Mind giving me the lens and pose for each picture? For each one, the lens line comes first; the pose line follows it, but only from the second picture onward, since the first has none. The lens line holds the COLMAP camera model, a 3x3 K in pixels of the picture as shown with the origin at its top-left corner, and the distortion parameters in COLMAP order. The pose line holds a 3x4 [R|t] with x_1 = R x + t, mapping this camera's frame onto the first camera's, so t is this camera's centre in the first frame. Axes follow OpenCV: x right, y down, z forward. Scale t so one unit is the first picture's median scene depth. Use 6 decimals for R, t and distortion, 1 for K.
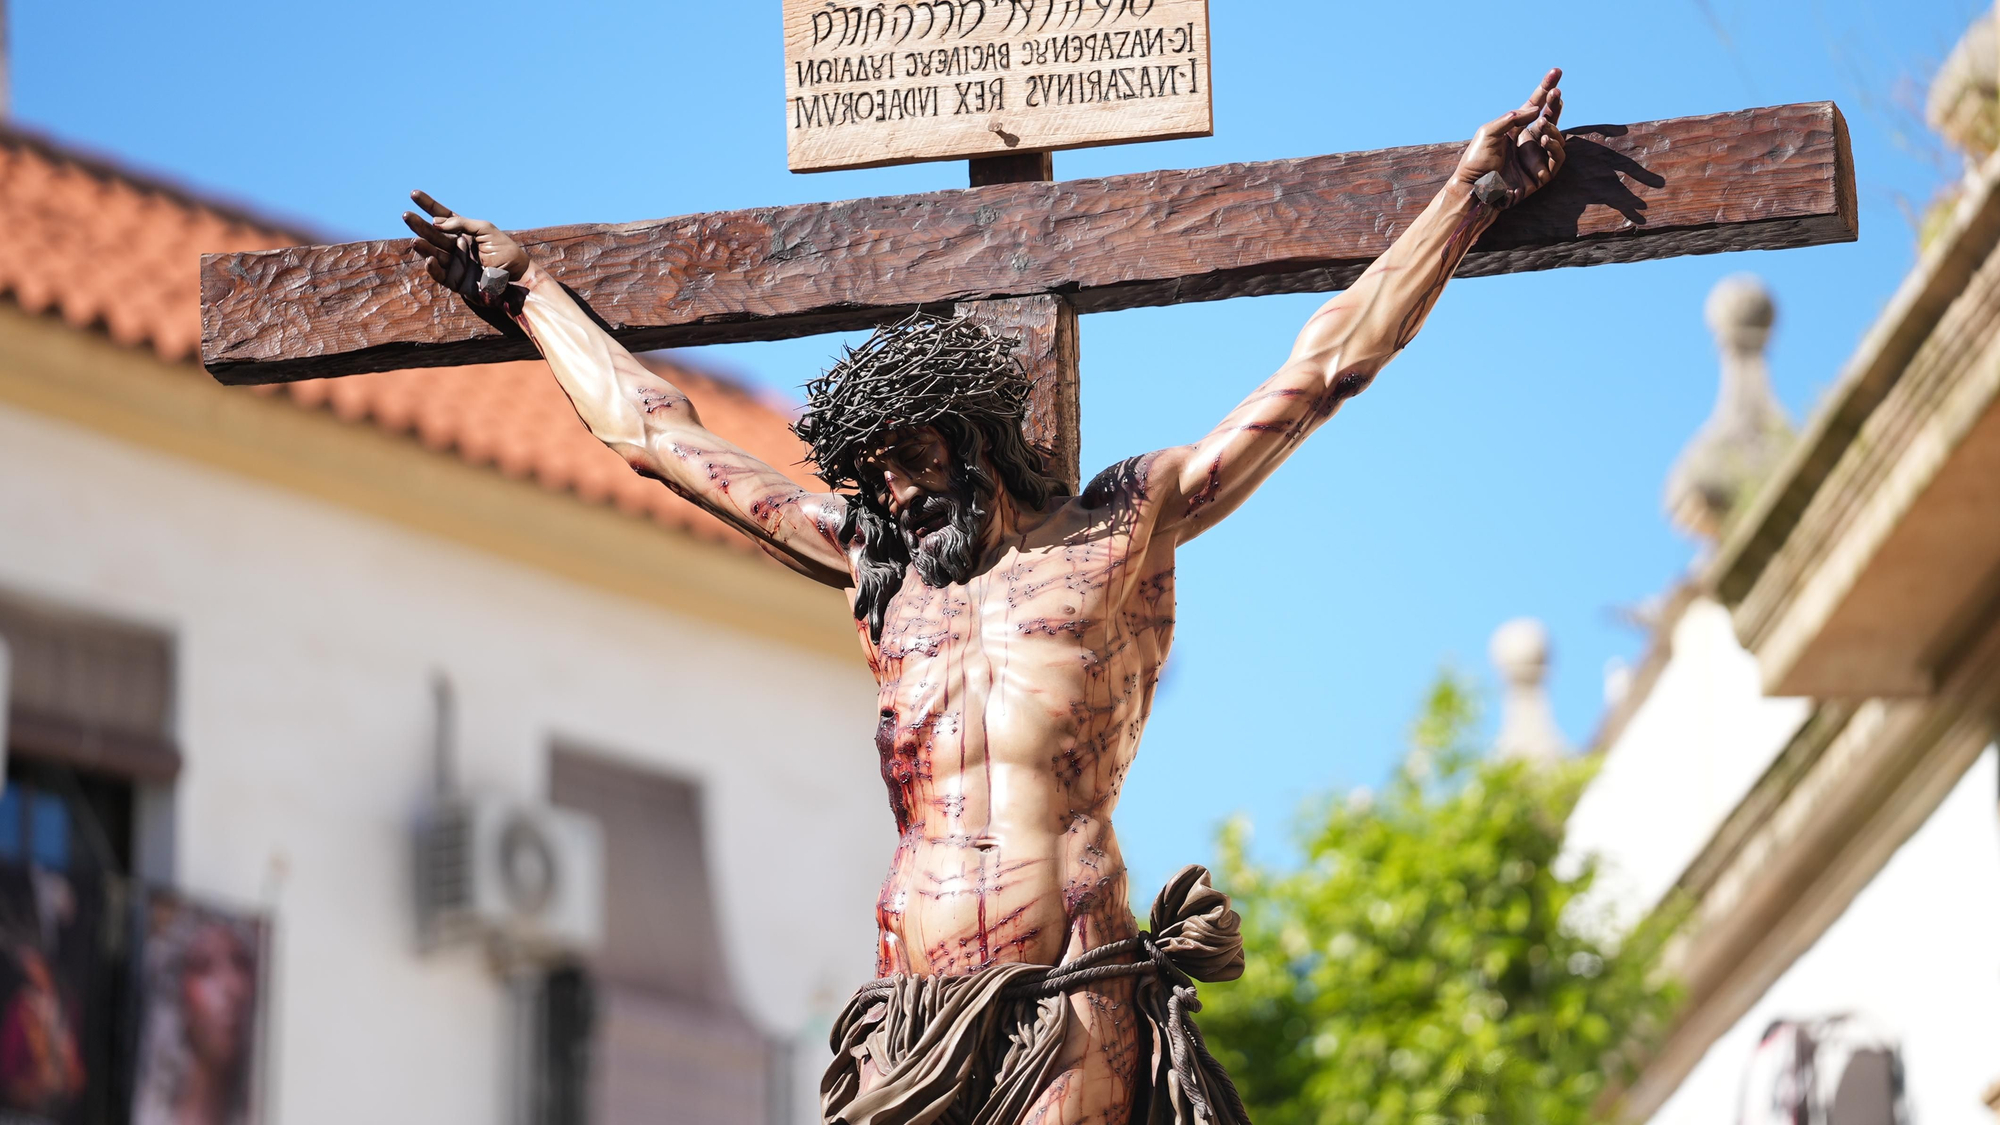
lens RADIAL K [[9318.0, 0, 1000.0], [0, 9318.0, 562.5], [0, 0, 1]] dist [2.667158, 1.518133]
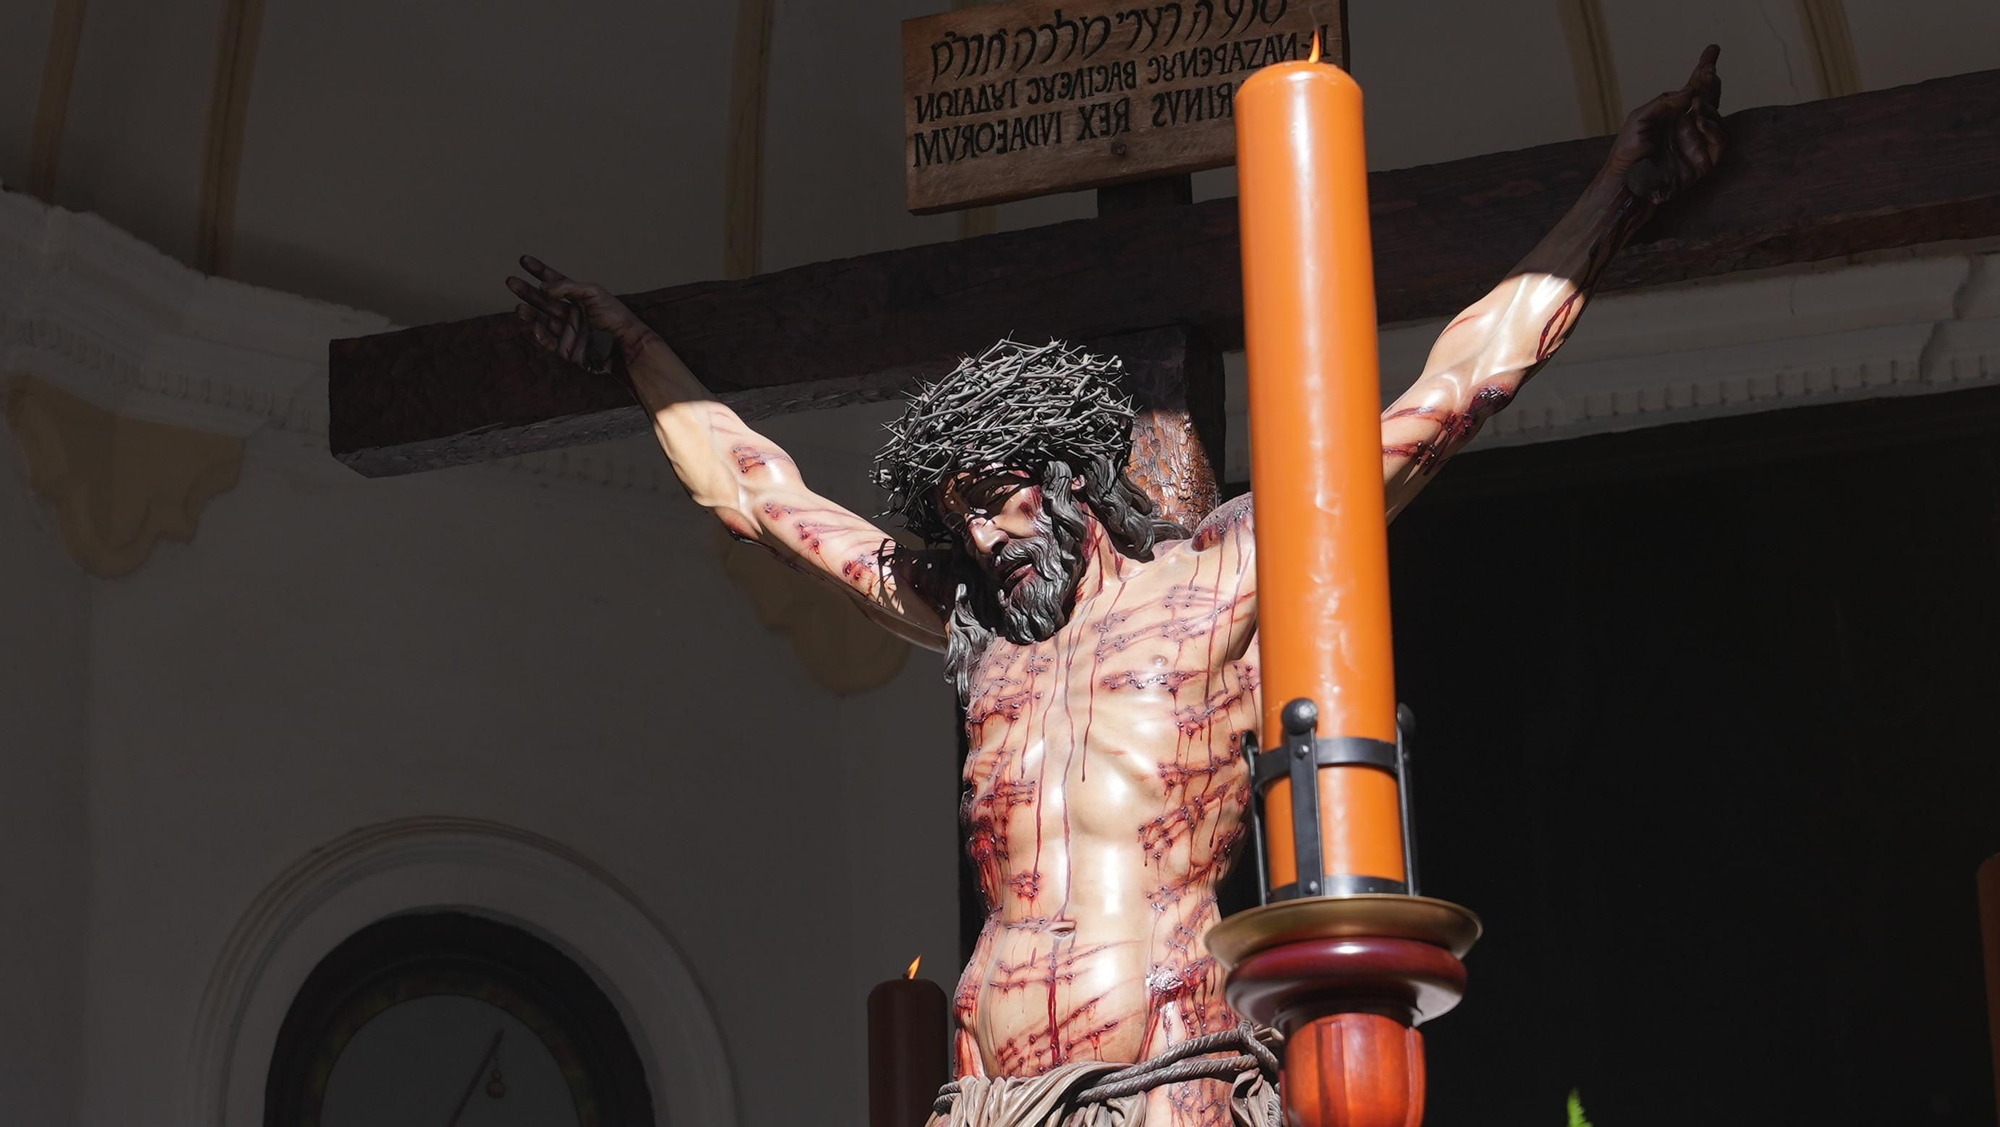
lens RADIAL K [[6009.2, 0, 969.8], [0, 6009.2, 564.9], [0, 0, 1]] dist [0.360181, -0.295548]
pose [[0.985150, -0.039788, -0.167022, 0.081823], [0.032225, 0.998339, -0.047752, 0.021771], [0.168644, 0.041660, 0.984796, 0.418021]]
